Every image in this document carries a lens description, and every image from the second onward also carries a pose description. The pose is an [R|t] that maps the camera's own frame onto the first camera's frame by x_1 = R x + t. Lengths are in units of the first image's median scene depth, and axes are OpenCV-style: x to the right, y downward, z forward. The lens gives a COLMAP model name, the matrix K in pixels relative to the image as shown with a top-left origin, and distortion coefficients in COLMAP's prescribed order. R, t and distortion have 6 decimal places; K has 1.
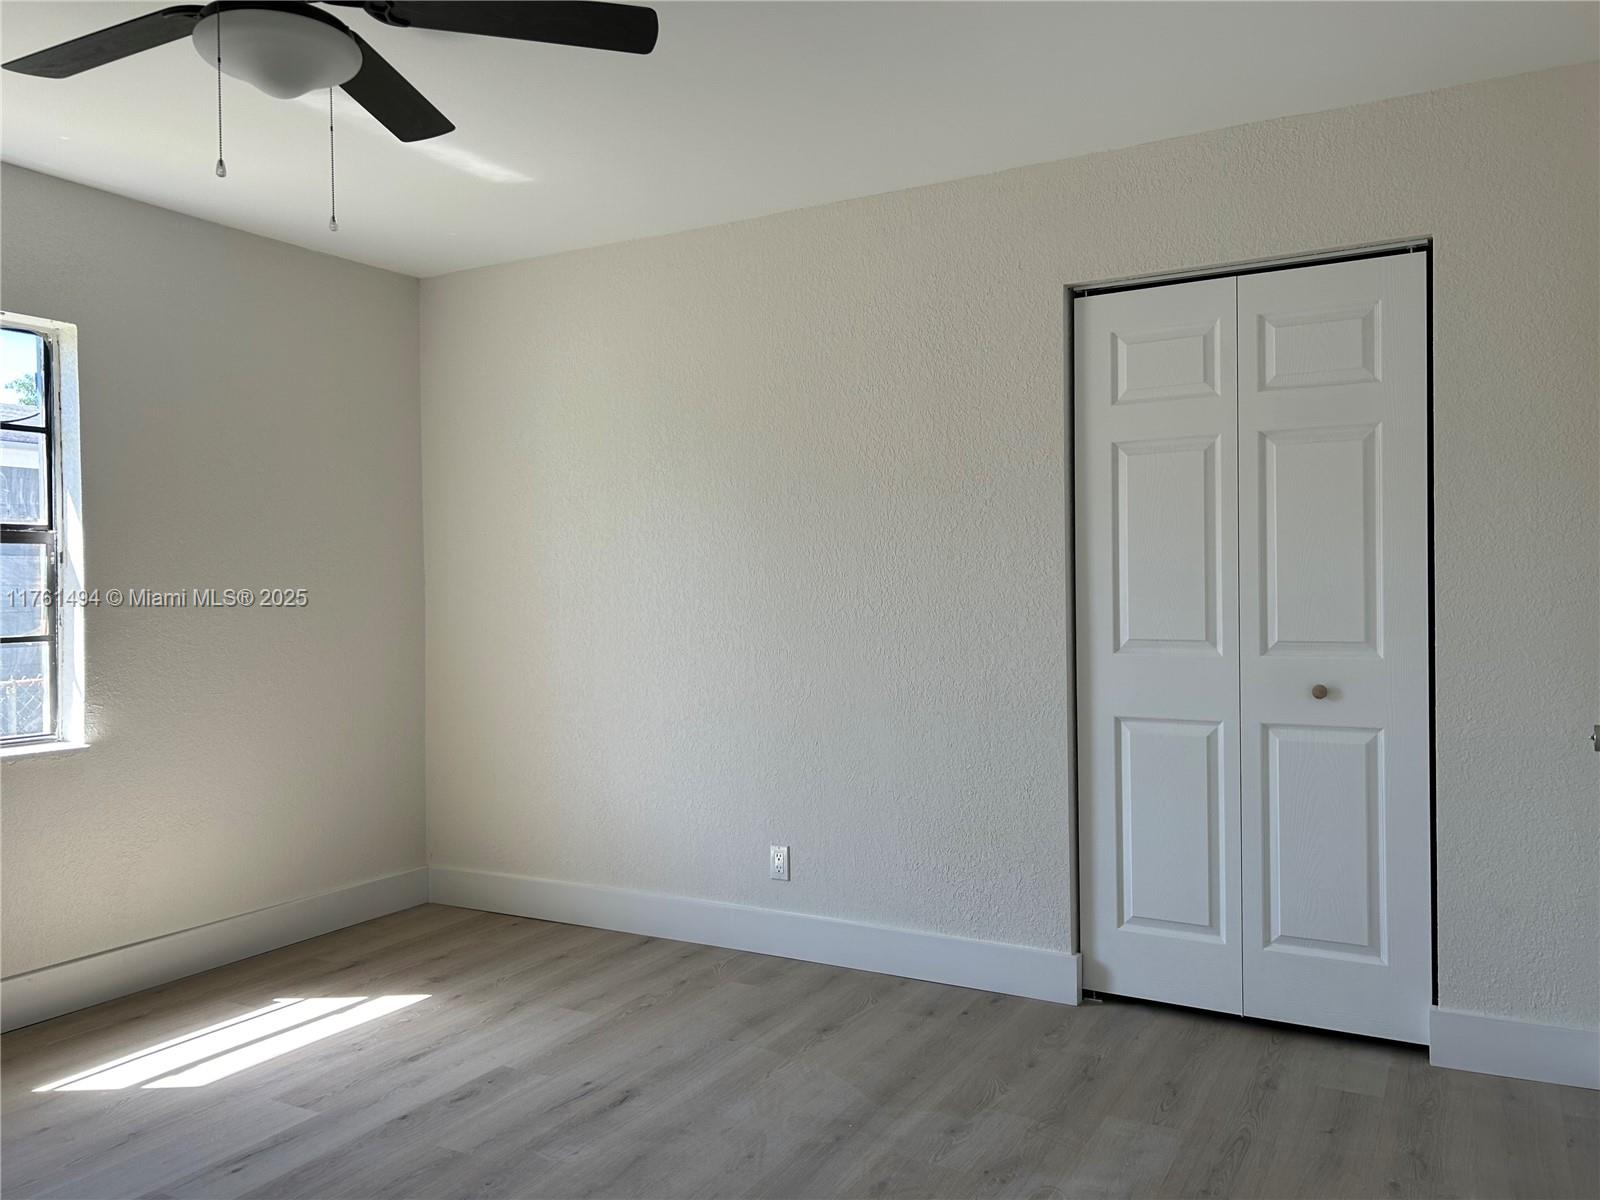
lens RADIAL K [[1214.6, 0, 795.2], [0, 1214.6, 606.4], [0, 0, 1]] dist [0.059083, -0.081395]
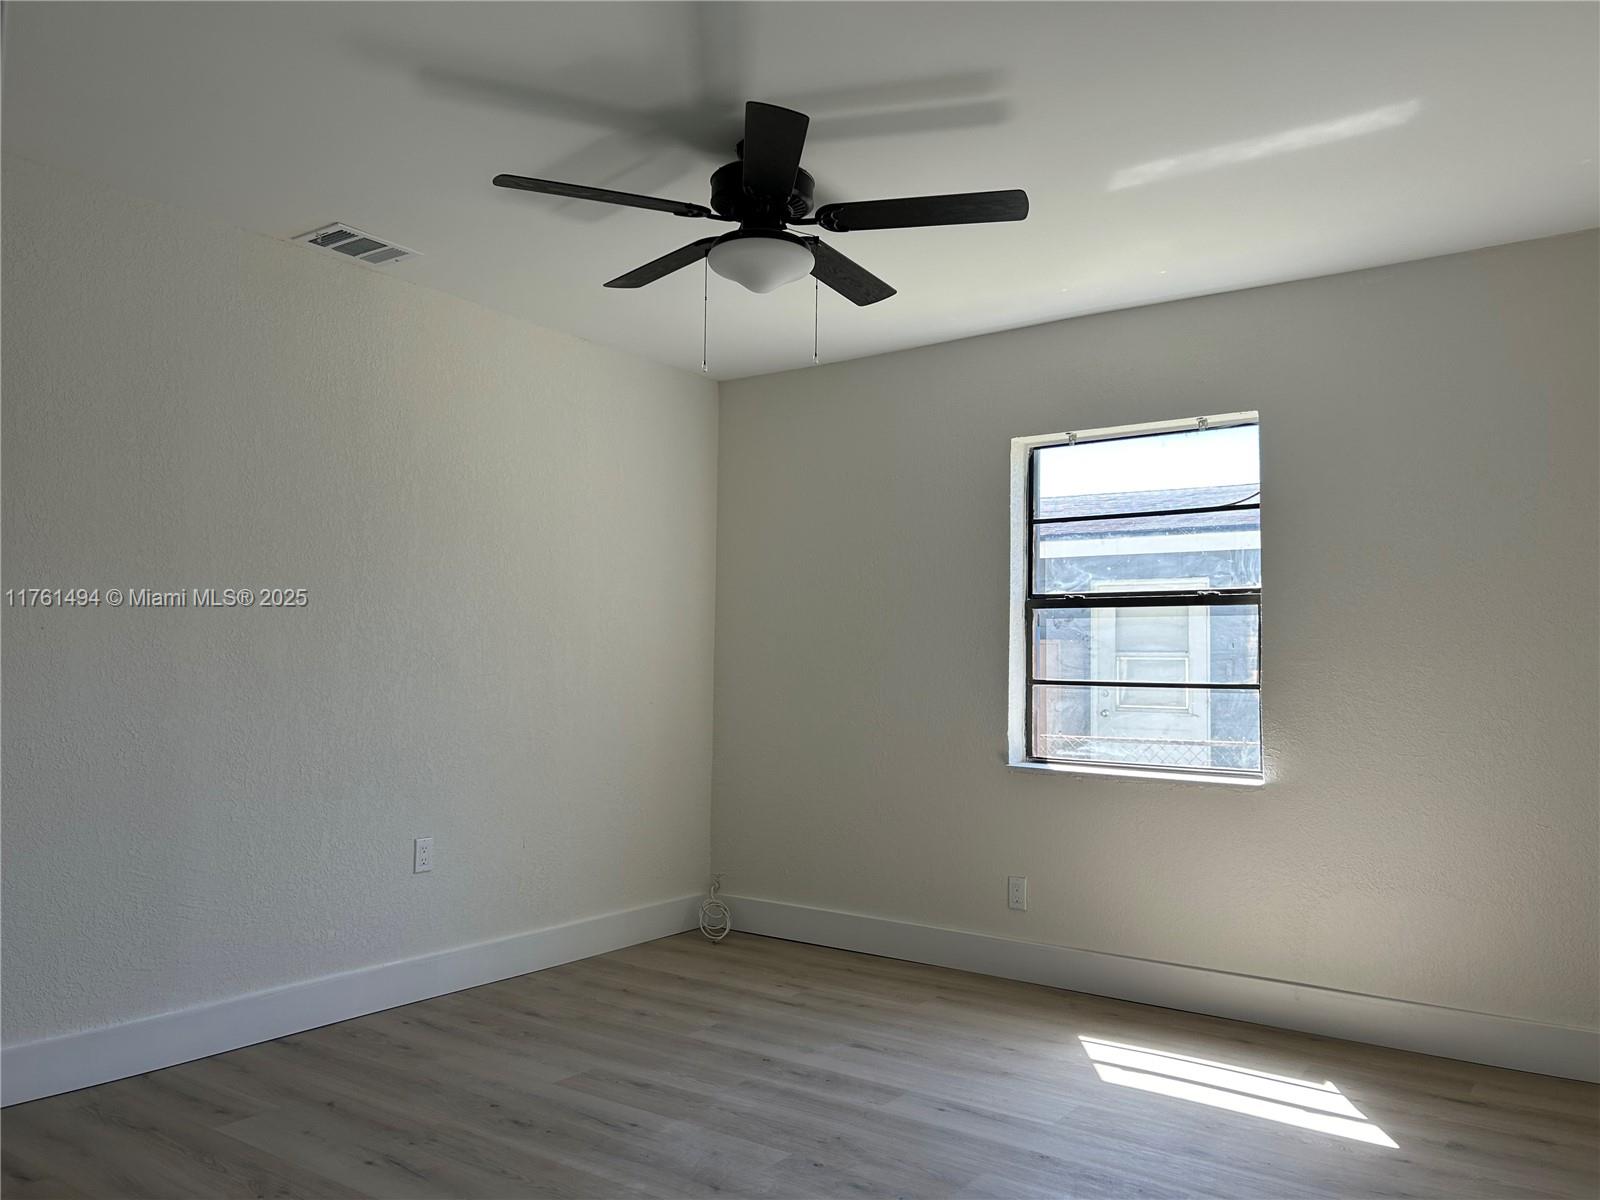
lens RADIAL K [[1214.6, 0, 795.2], [0, 1214.6, 606.4], [0, 0, 1]] dist [0.059083, -0.081395]
pose [[-0.098945, -0.023943, -0.994805, 0.577203], [-0.028434, 0.999370, -0.021225, -0.013089], [0.994687, 0.026187, -0.099563, 0.693862]]
